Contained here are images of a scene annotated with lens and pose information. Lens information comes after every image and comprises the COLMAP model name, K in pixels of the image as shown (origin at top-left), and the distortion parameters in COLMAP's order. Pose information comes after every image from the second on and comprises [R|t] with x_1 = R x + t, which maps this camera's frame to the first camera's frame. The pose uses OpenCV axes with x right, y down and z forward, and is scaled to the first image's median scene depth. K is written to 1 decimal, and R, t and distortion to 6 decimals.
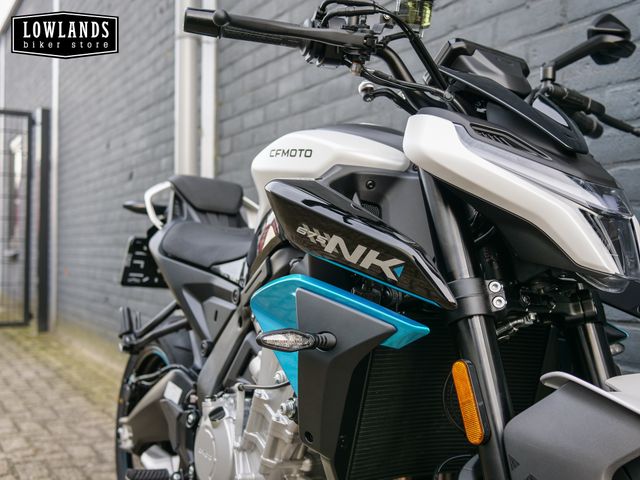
lens RADIAL K [[741.5, 0, 321.0], [0, 741.5, 241.0], [0, 0, 1]] dist [-0.000850, 0.000000]
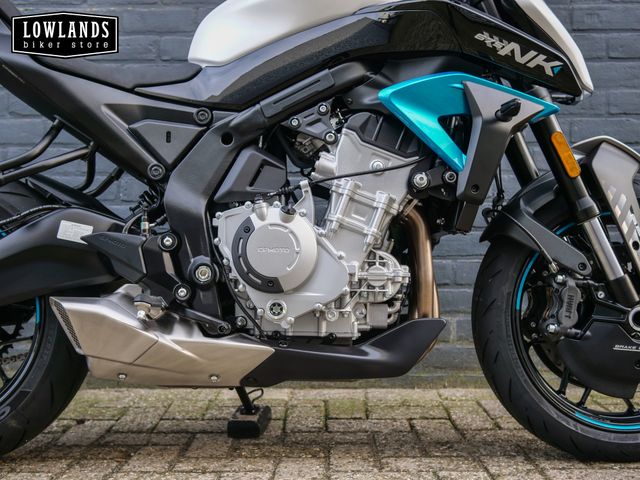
lens RADIAL K [[741.5, 0, 318.0], [0, 741.5, 238.8], [0, 0, 1]] dist [-0.000850, 0.000000]
pose [[0.510115, -0.008728, 0.860062, -0.798958], [-0.005871, 0.999890, 0.013629, 0.200982], [-0.860086, -0.012002, 0.510008, 0.323189]]
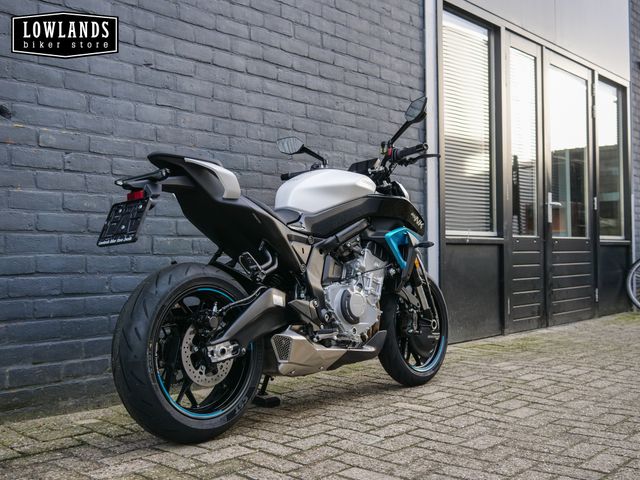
lens RADIAL K [[741.5, 0, 322.1], [0, 741.5, 239.5], [0, 0, 1]] dist [-0.000850, 0.000000]
pose [[-0.326086, 0.016972, 0.945188, -1.825304], [-0.010408, 0.999714, -0.021542, 0.103713], [-0.945283, -0.016862, -0.325816, 1.467212]]
